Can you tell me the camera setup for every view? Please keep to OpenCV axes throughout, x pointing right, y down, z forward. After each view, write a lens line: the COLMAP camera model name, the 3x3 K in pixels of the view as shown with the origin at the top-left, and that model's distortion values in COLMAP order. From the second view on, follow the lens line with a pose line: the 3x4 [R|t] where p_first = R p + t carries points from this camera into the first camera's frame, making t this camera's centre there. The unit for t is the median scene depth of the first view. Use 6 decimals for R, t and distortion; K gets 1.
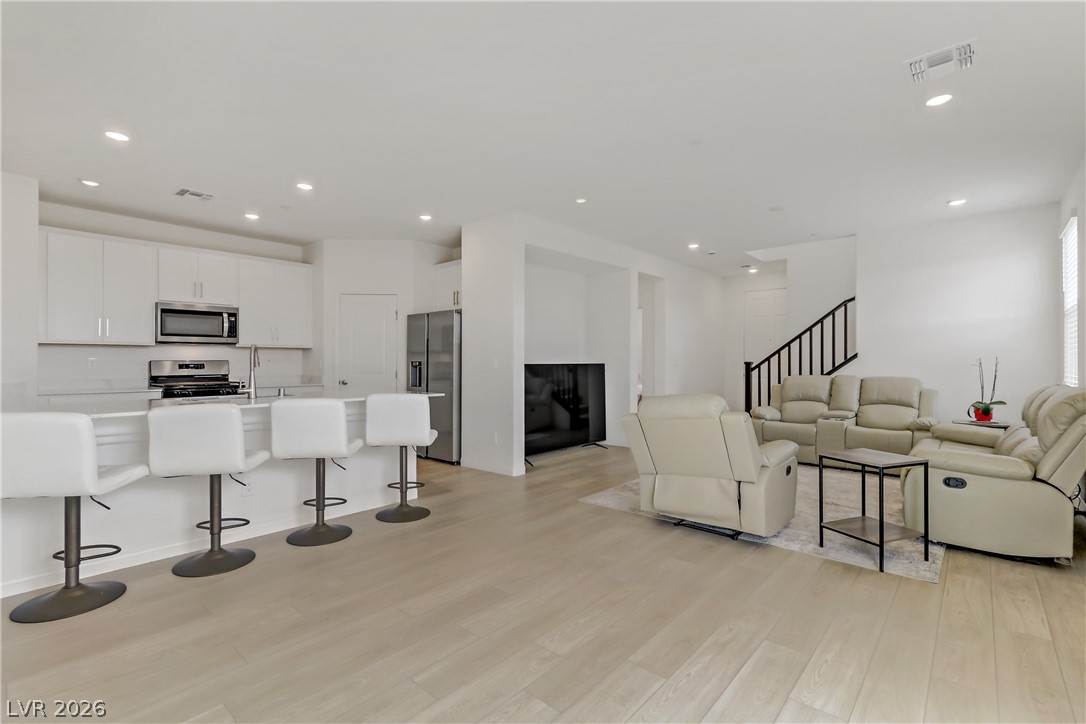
lens RADIAL K [[489.0, 0, 540.3], [0, 489.0, 366.5], [0, 0, 1]] dist [-0.000044, 0.000100]
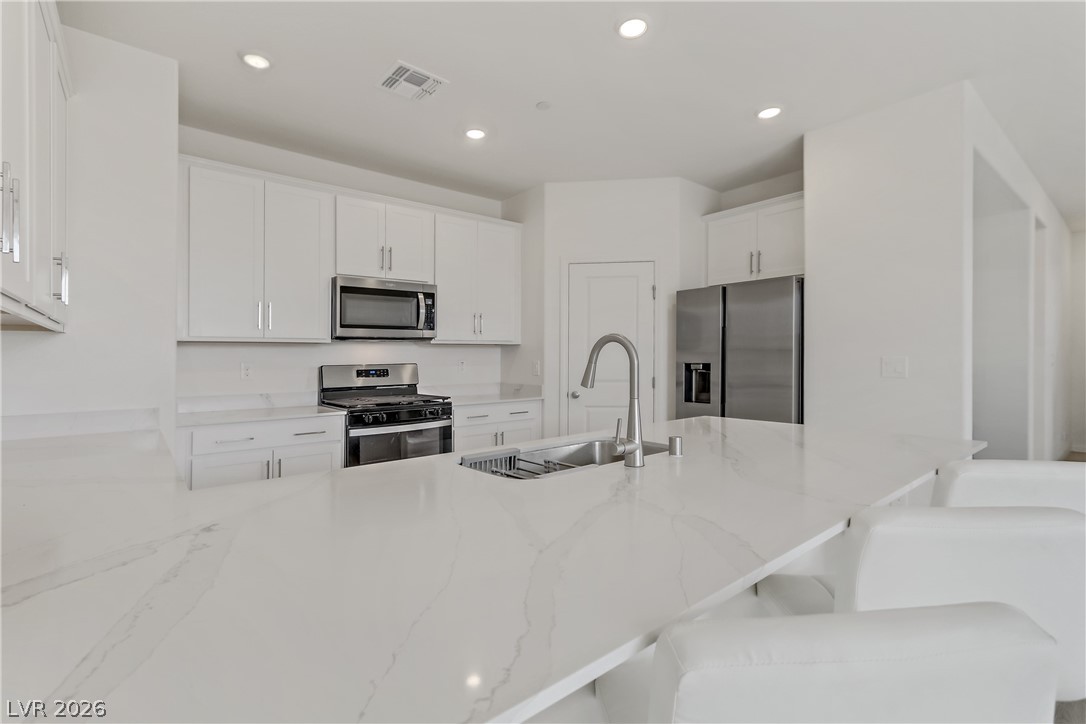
lens RADIAL K [[489.0, 0, 536.3], [0, 489.0, 356.0], [0, 0, 1]] dist [-0.000044, 0.000100]
pose [[0.987547, -0.007151, -0.157165, -0.384418], [0.005570, 0.999929, -0.010498, -0.015790], [0.157229, 0.009492, 0.987517, 0.368102]]
